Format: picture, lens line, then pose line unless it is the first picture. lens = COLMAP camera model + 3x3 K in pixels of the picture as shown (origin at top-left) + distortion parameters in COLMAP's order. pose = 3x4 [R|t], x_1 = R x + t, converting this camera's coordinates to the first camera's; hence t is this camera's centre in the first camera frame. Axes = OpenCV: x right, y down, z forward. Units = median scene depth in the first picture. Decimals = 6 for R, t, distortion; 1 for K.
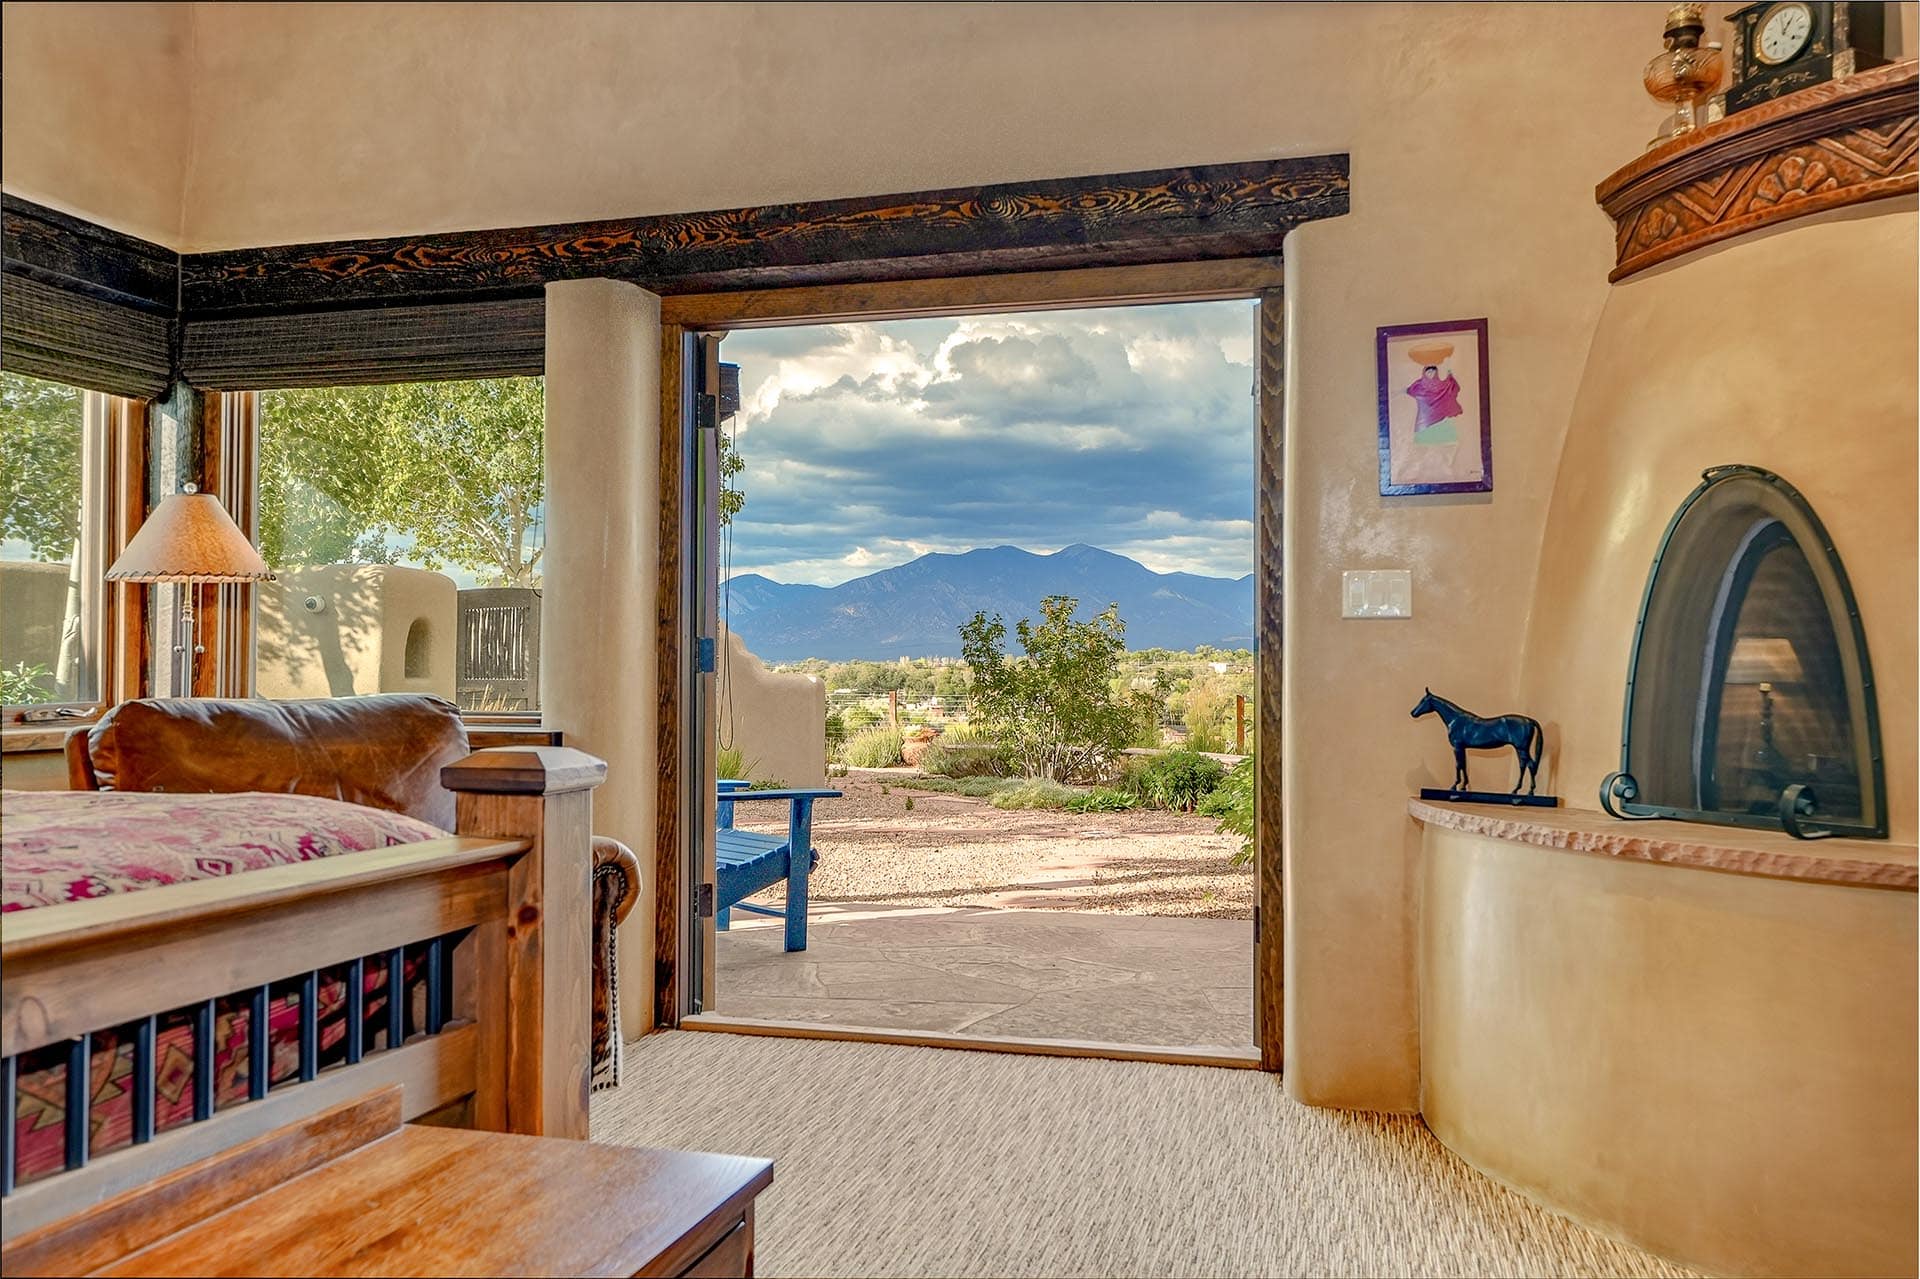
lens RADIAL K [[1477.4, 0, 960.0], [0, 1477.4, 639.5], [0, 0, 1]] dist [-0.004015, 0.008996]
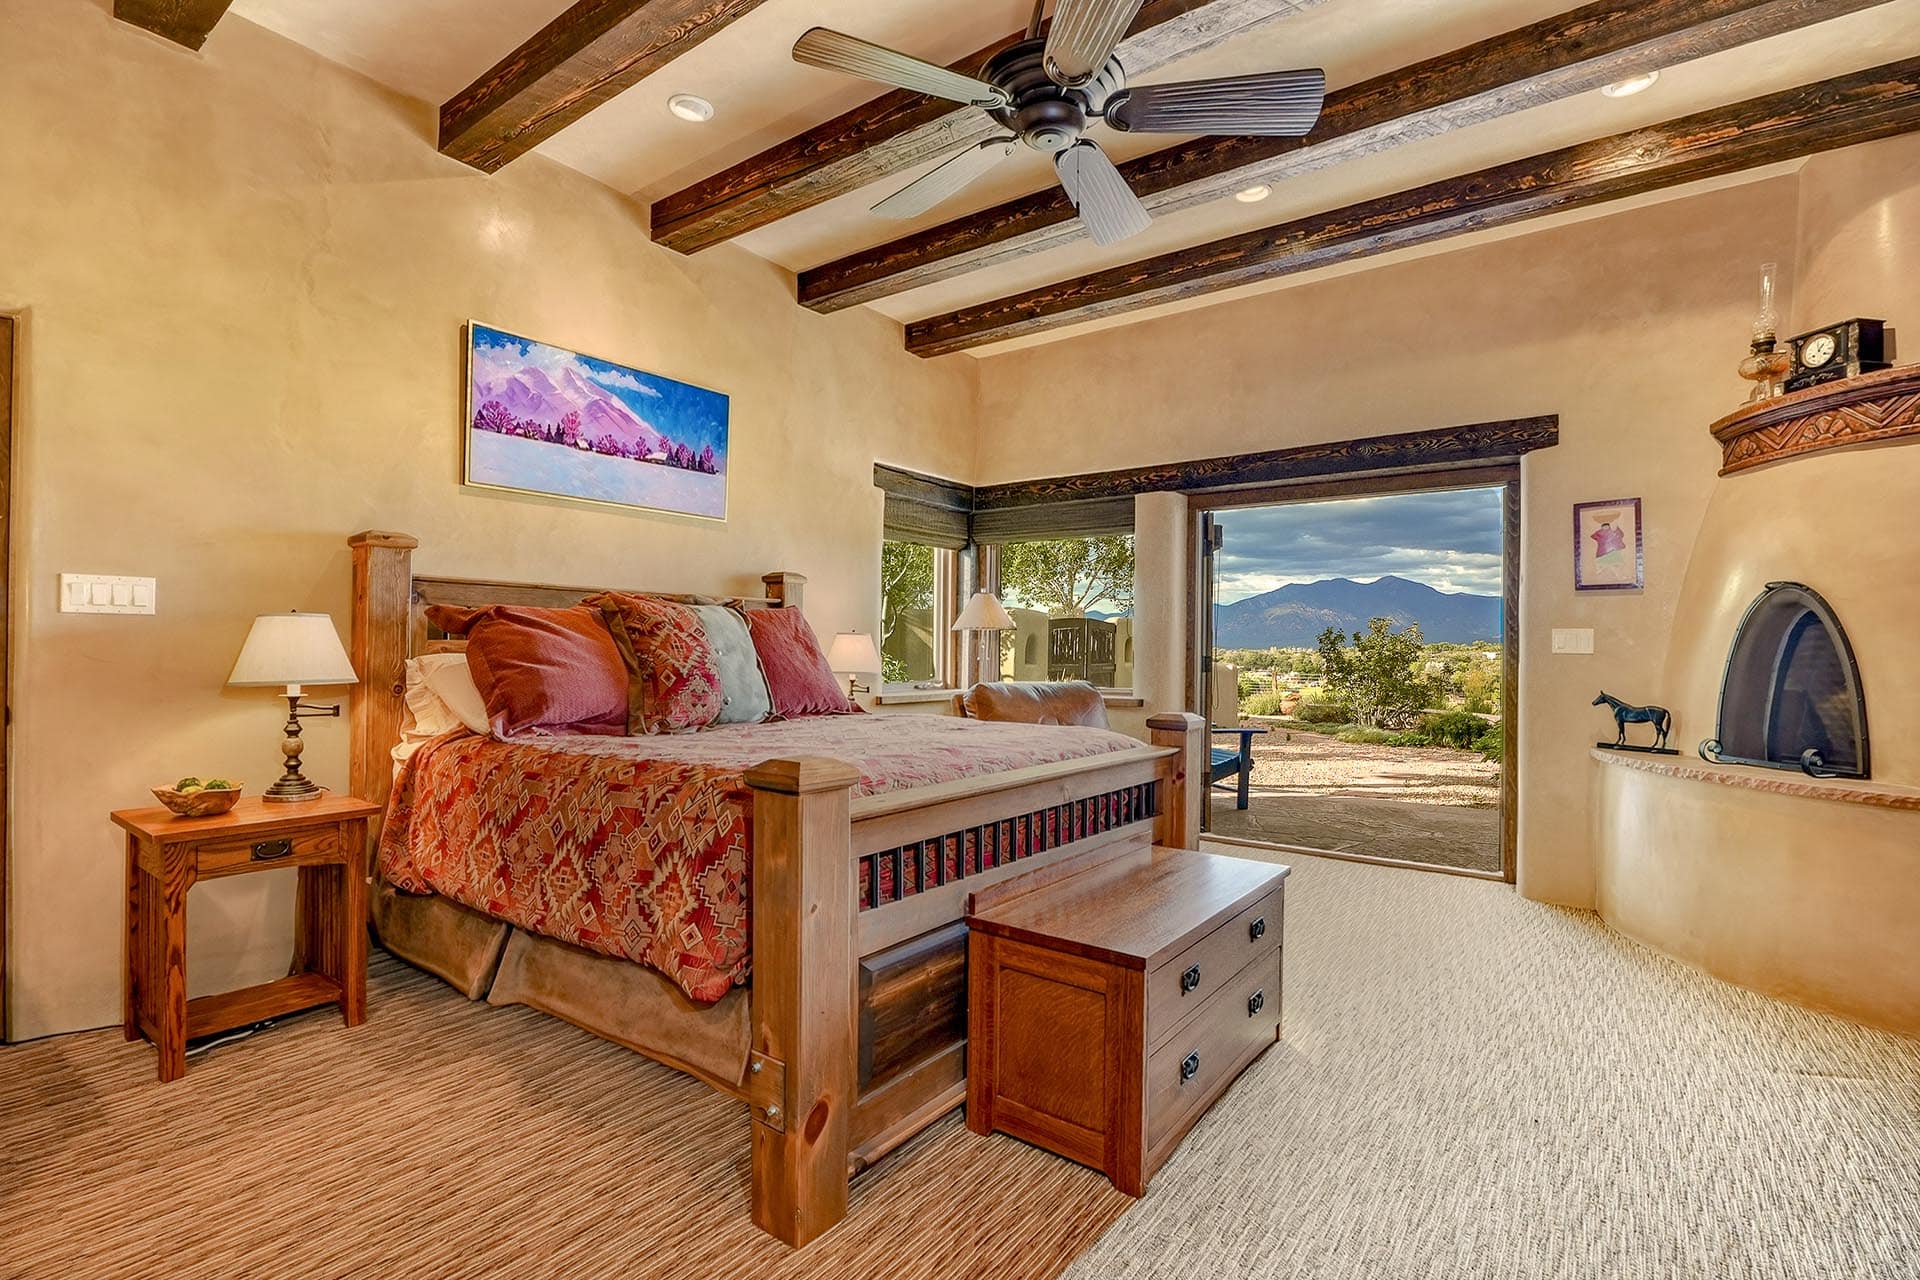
lens RADIAL K [[921.9, 0, 960.0], [0, 921.9, 640.0], [0, 0, 1]] dist [-0.004165, -0.000583]
pose [[0.938829, 0.006229, -0.344327, -0.056911], [-0.001525, 0.999902, 0.013929, -0.047565], [0.344380, -0.012551, 0.938746, -0.409428]]
